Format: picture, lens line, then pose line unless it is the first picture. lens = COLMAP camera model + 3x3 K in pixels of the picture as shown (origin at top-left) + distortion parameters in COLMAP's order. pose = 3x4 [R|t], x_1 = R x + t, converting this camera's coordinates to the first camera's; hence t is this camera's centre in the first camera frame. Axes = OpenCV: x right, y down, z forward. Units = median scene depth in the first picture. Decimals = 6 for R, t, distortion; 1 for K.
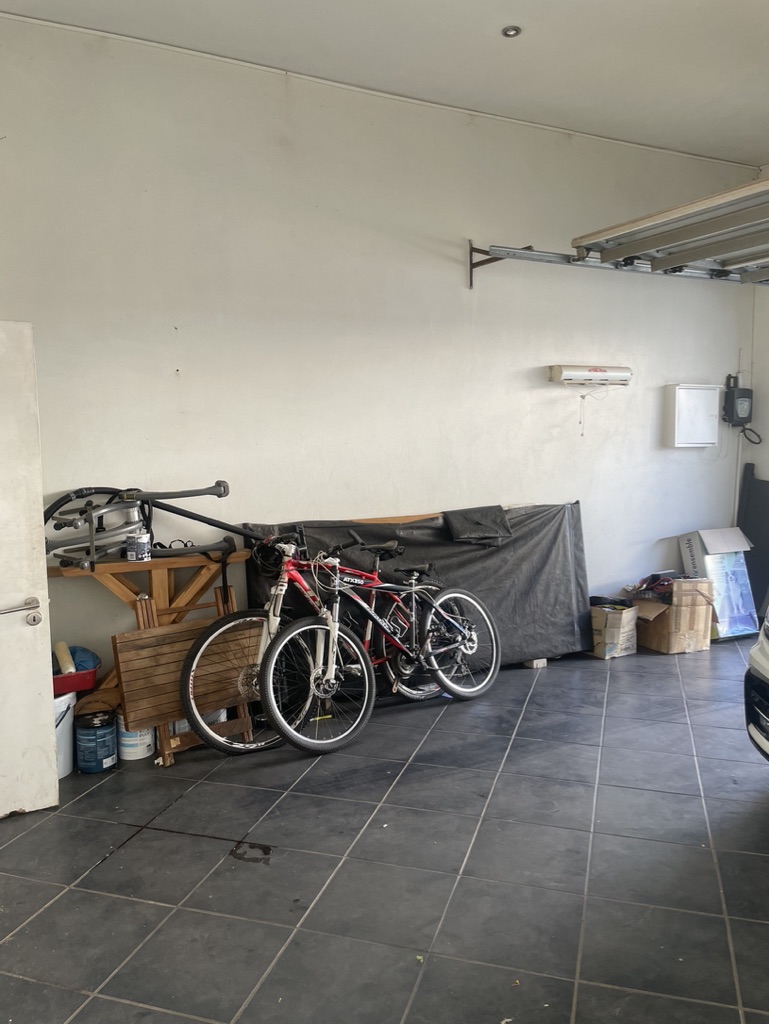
lens RADIAL K [[771.0, 0, 384.5], [0, 771.0, 512.0], [0, 0, 1]] dist [0.075356, -0.095518]
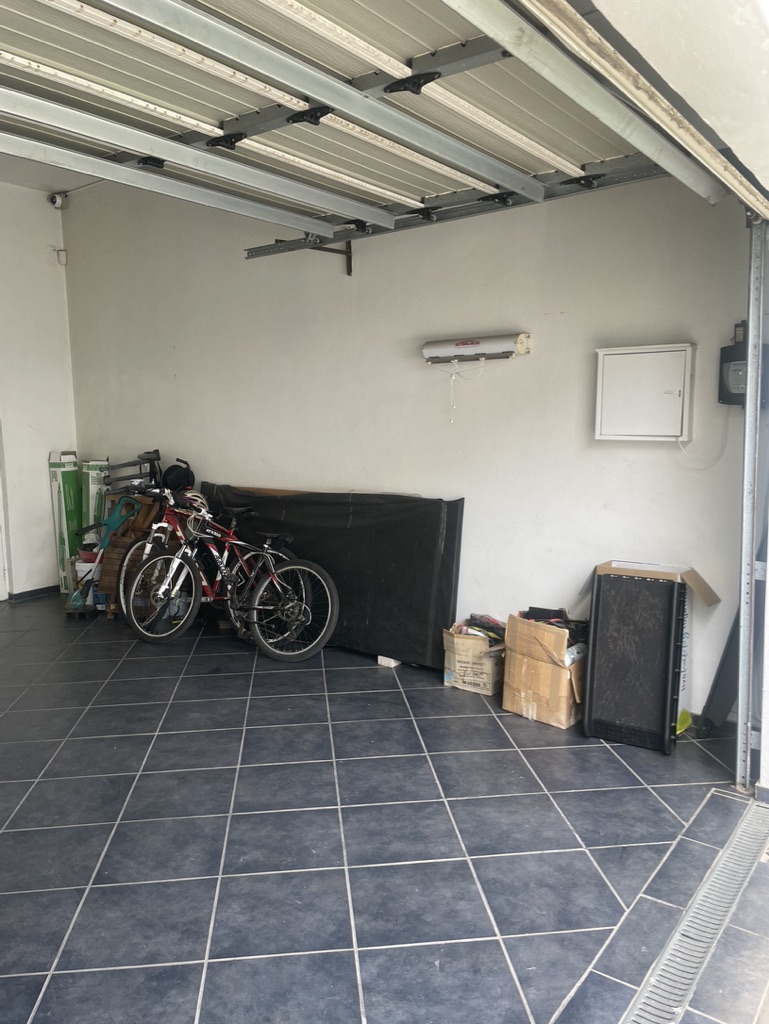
lens RADIAL K [[771.0, 0, 384.5], [0, 771.0, 512.0], [0, 0, 1]] dist [0.075356, -0.095518]
pose [[0.416802, 0.124372, -0.900448, 0.979620], [-0.081841, 0.991707, 0.099094, -0.076447], [0.905305, 0.032391, 0.423524, 0.563187]]
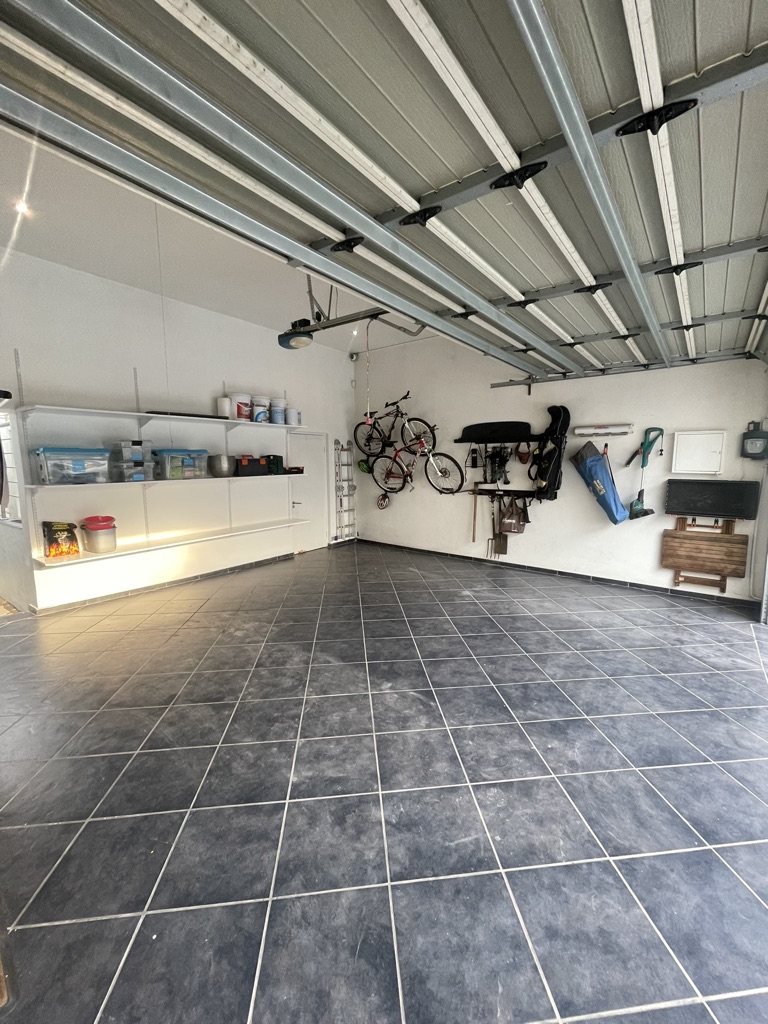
lens RADIAL K [[410.9, 0, 394.1], [0, 410.9, 508.4], [0, 0, 1]] dist [-0.000947, -0.000221]
pose [[0.411961, 0.120580, -0.903188, 0.941497], [-0.093965, 0.991543, 0.089516, -0.034925], [0.906344, 0.047991, 0.419807, 0.164183]]
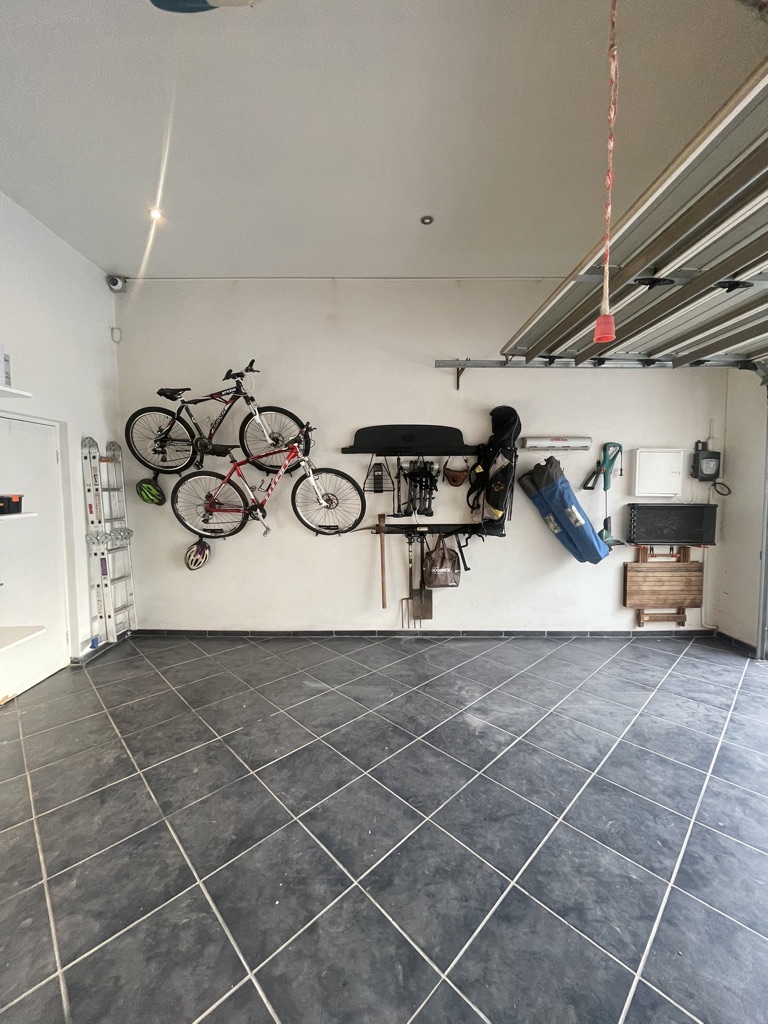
lens RADIAL K [[410.9, 0, 394.1], [0, 410.9, 508.4], [0, 0, 1]] dist [-0.000947, -0.000221]
pose [[0.887931, 0.044066, -0.457861, 0.346745], [-0.060267, 0.997965, -0.020828, -0.023364], [0.456012, 0.046088, 0.888780, 0.199434]]
